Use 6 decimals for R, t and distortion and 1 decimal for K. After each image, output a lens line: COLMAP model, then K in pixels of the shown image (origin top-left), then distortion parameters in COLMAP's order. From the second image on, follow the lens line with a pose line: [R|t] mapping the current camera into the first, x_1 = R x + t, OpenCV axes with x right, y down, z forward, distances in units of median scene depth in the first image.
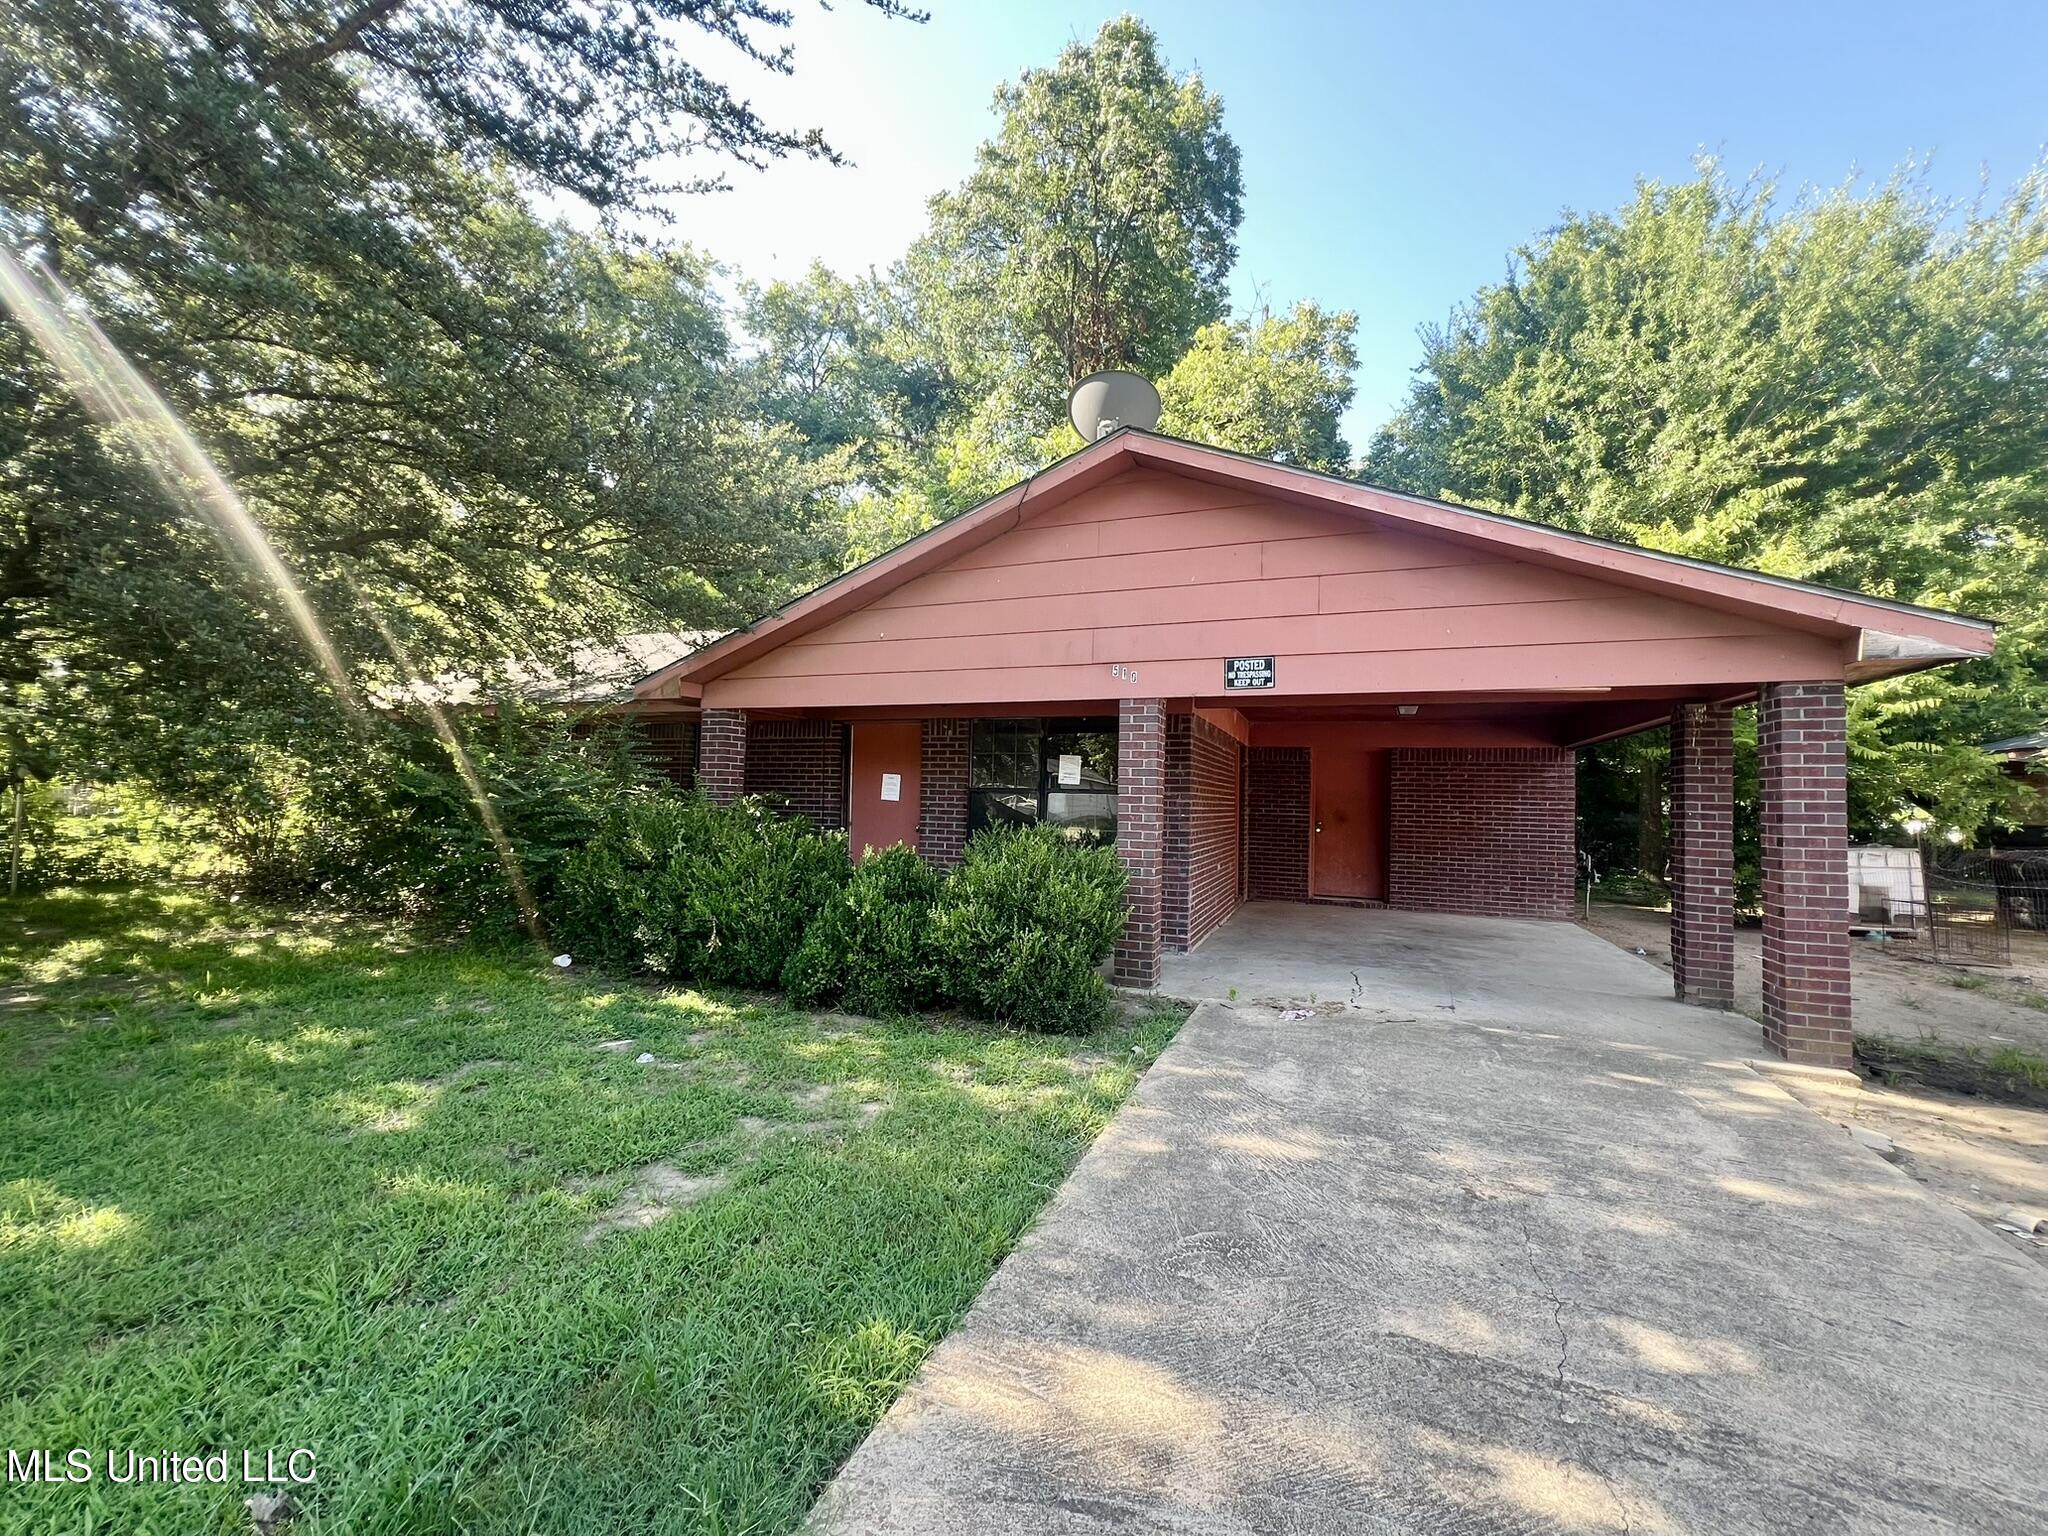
lens RADIAL K [[819.7, 0, 1018.2], [0, 819.7, 764.3], [0, 0, 1]] dist [0.000537, 0.000032]
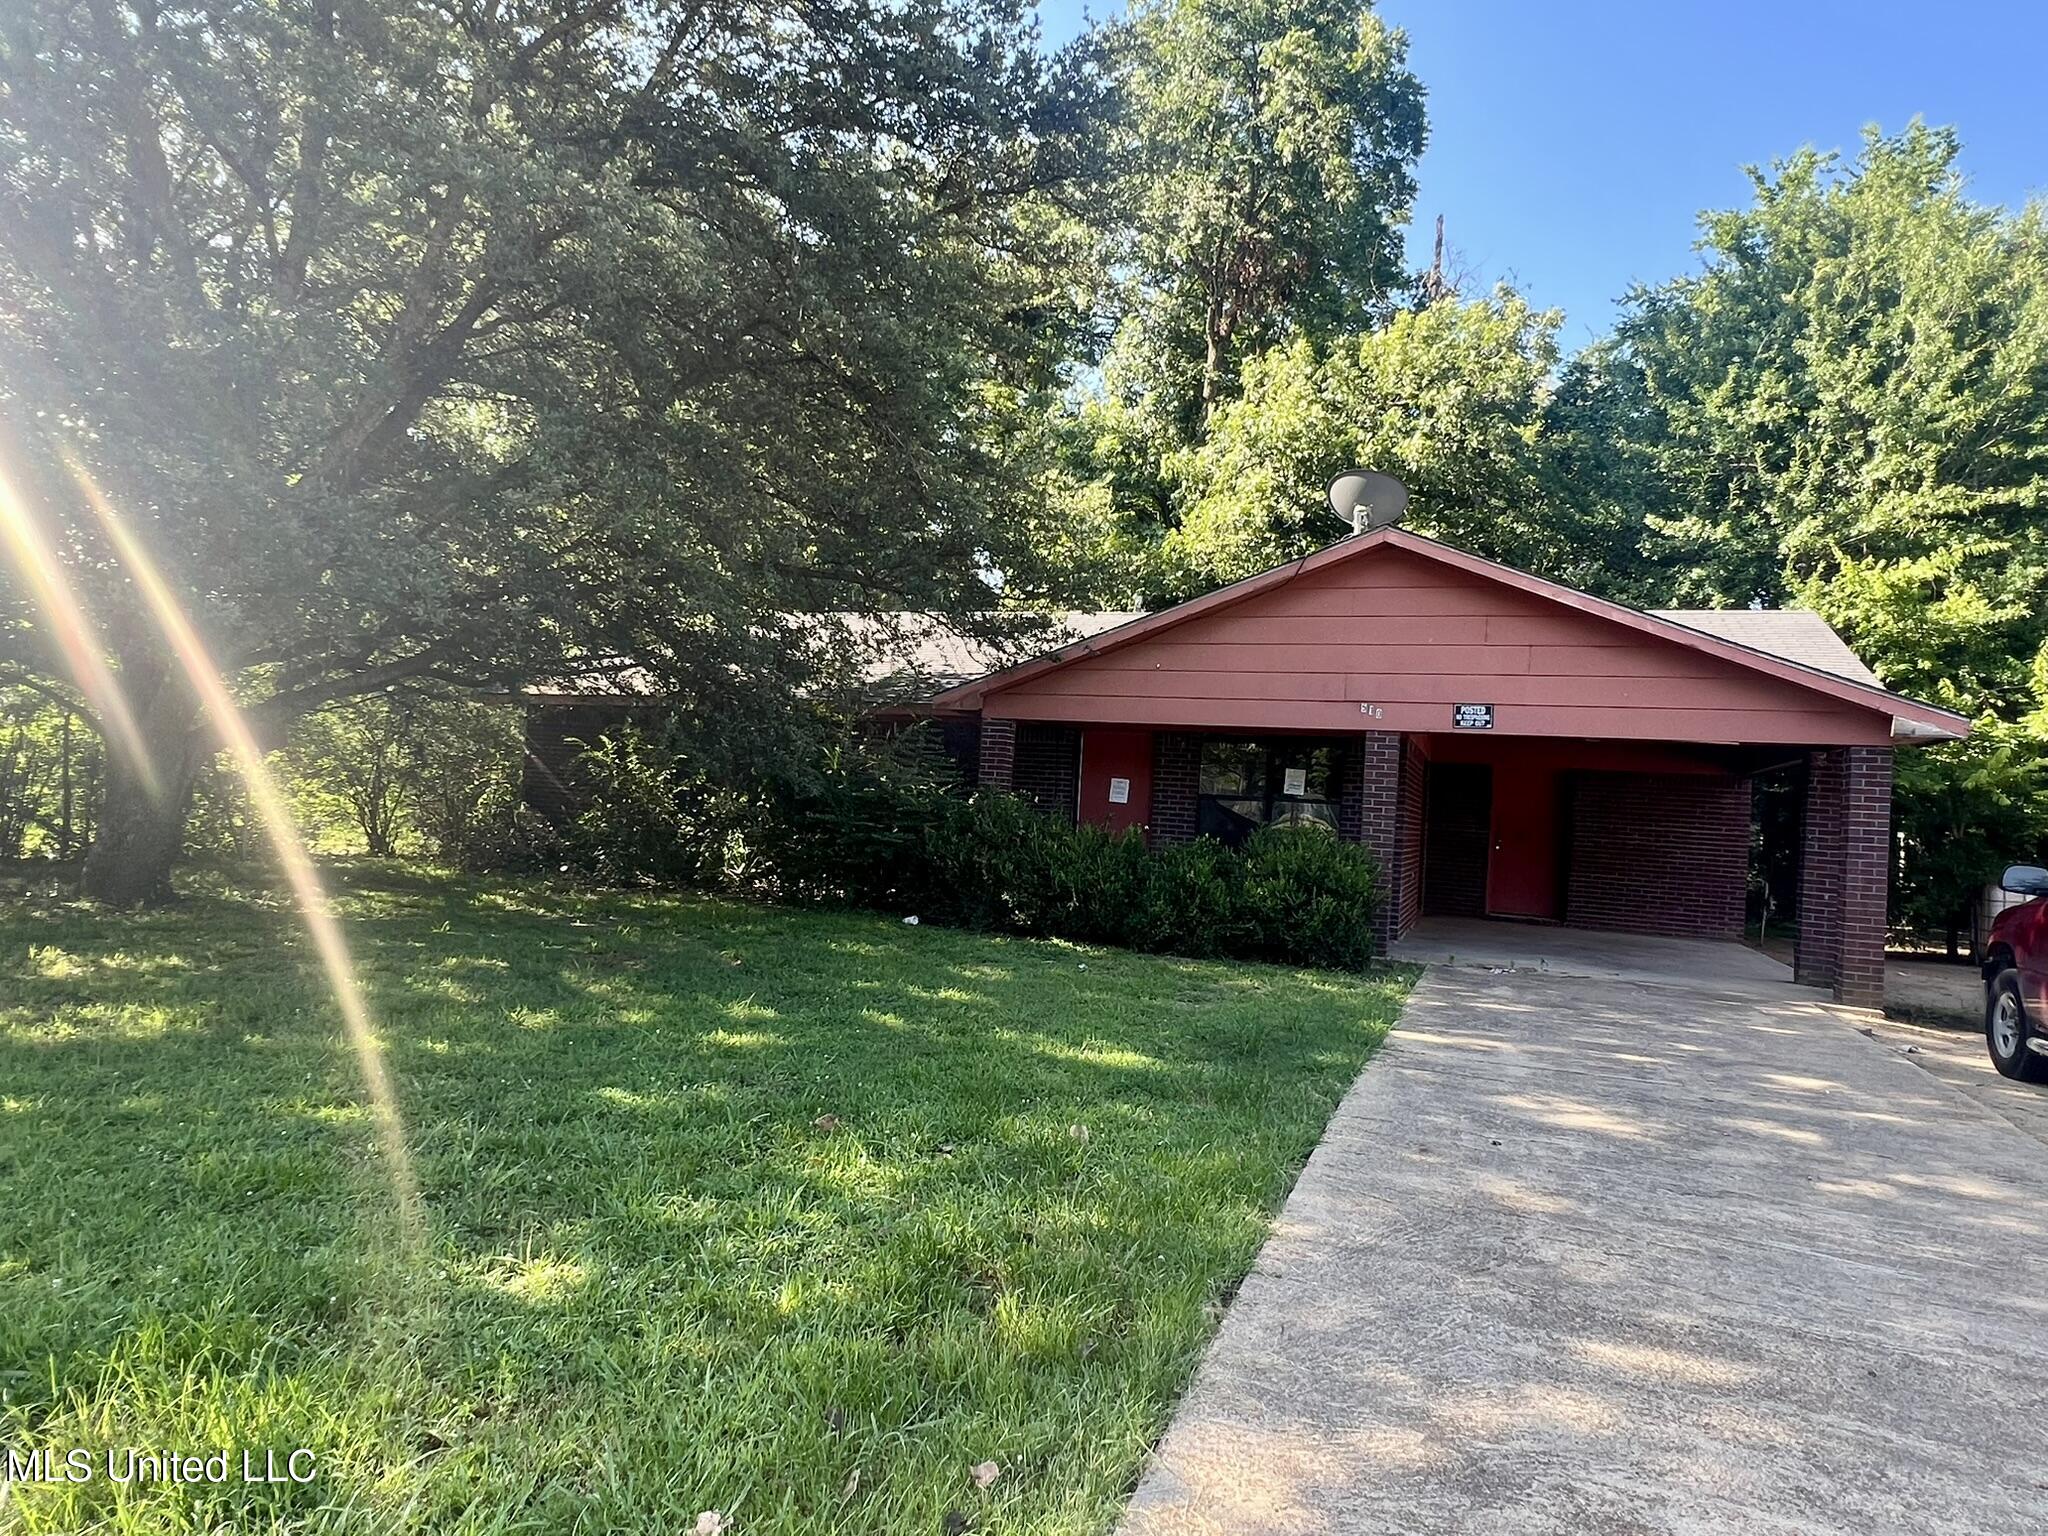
lens RADIAL K [[1144.8, 0, 1027.8], [0, 1144.8, 771.9], [0, 0, 1]] dist [-0.006841, -0.000962]
pose [[0.999227, 0.037420, -0.012020, -0.394898], [-0.037256, 0.999213, 0.013626, -0.021069], [0.012521, -0.013167, 0.999835, -0.817639]]
